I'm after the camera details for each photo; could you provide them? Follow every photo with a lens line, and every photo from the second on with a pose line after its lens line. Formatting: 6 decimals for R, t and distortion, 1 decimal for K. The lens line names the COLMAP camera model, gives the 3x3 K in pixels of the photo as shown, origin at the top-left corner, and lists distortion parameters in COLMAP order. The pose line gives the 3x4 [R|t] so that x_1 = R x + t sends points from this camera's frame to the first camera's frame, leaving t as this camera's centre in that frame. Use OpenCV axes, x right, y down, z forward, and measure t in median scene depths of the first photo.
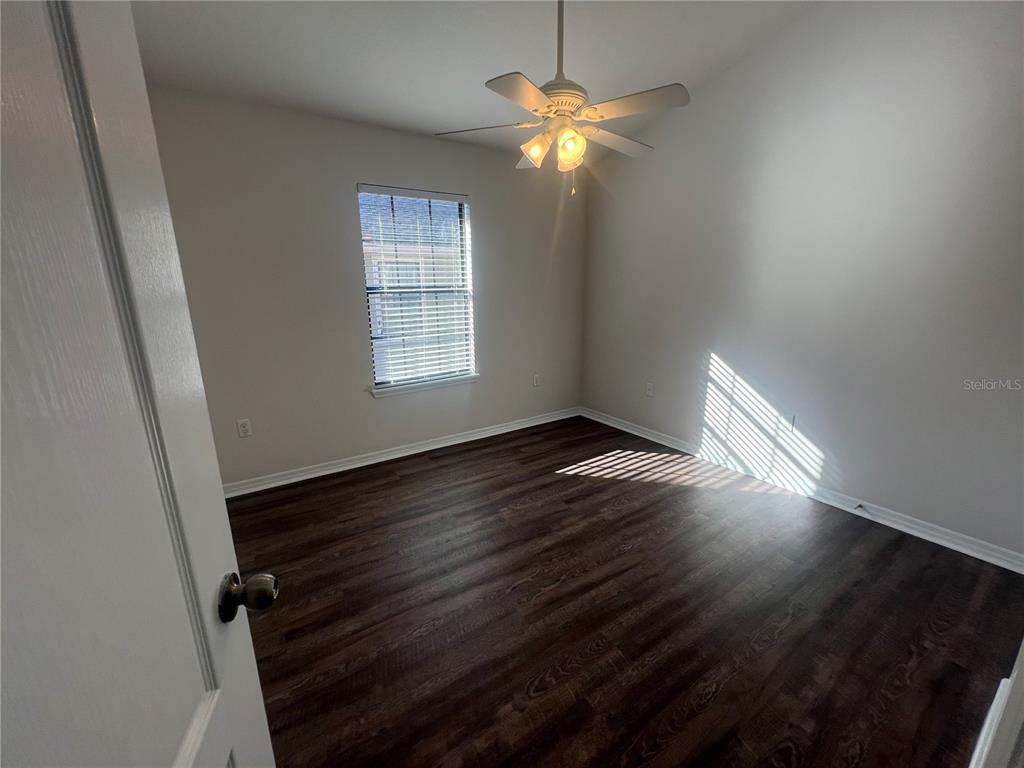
lens RADIAL K [[408.8, 0, 517.9], [0, 408.8, 385.8], [0, 0, 1]] dist [0.000368, 0.000024]
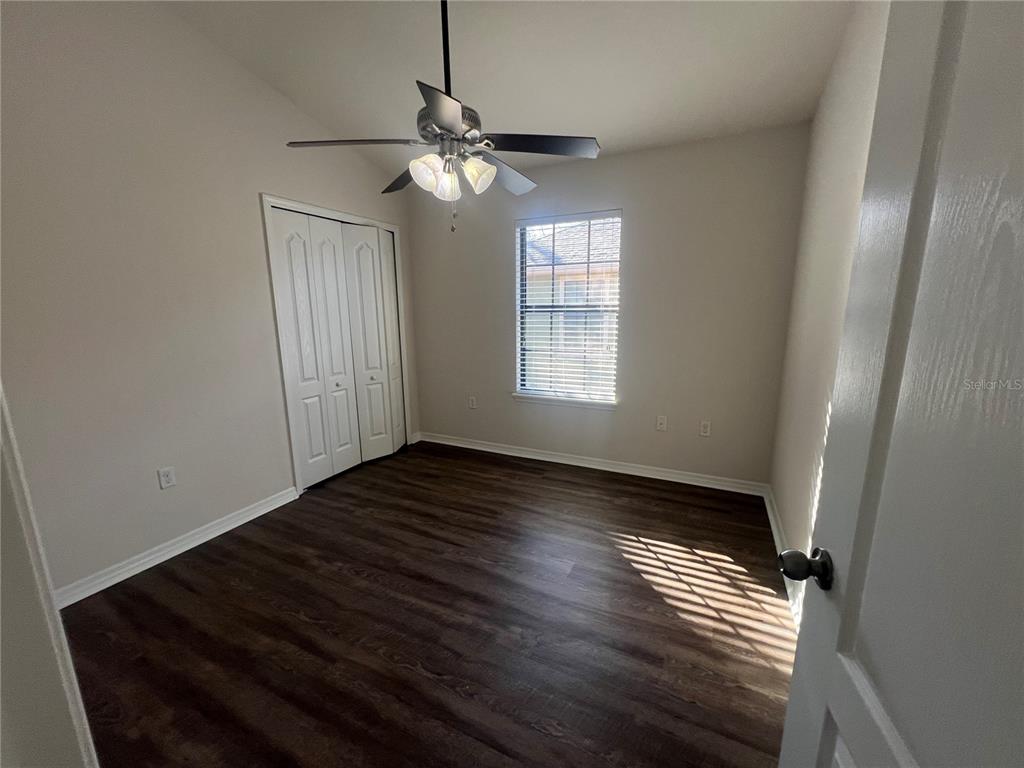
lens RADIAL K [[408.8, 0, 516.8], [0, 408.8, 383.7], [0, 0, 1]] dist [0.000368, 0.000024]
pose [[0.508978, 0.168108, -0.844205, 0.562278], [-0.197927, 0.977321, 0.075284, -0.091614], [0.837715, 0.128773, 0.530708, 0.323826]]
